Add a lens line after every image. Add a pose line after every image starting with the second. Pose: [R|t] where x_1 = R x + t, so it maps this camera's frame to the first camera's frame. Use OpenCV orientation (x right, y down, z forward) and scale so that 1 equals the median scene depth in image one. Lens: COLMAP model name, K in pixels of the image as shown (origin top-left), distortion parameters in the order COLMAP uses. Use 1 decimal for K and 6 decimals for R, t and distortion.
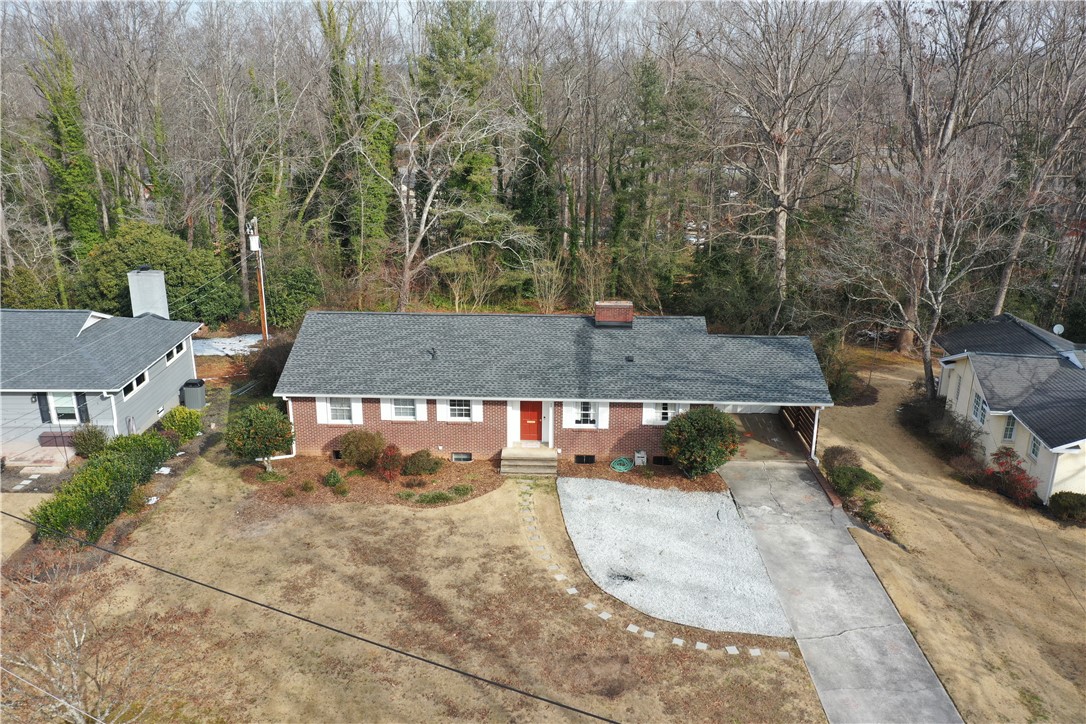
lens RADIAL K [[861.3, 0, 543.0], [0, 861.3, 362.0], [0, 0, 1]] dist [0.013296, 0.004048]
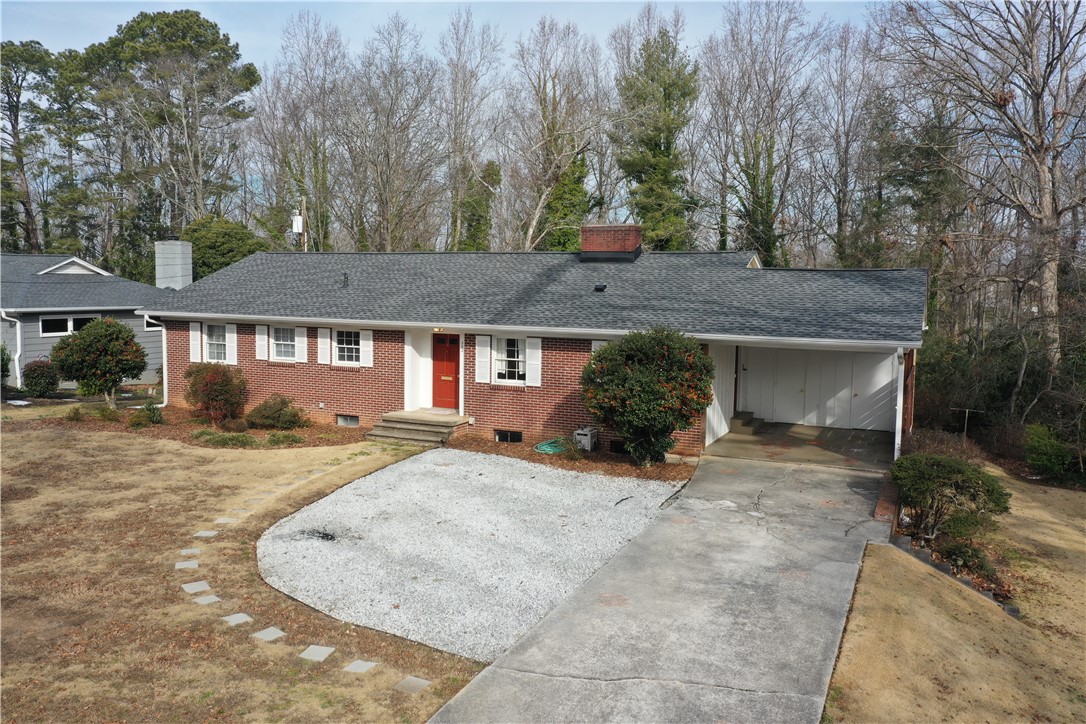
lens RADIAL K [[861.3, 0, 543.0], [0, 861.3, 362.0], [0, 0, 1]] dist [0.013296, 0.004048]
pose [[0.917247, 0.041906, -0.396108, 0.379766], [-0.130991, 0.970873, -0.200614, 0.217508], [0.376163, 0.235899, 0.896020, 0.522722]]
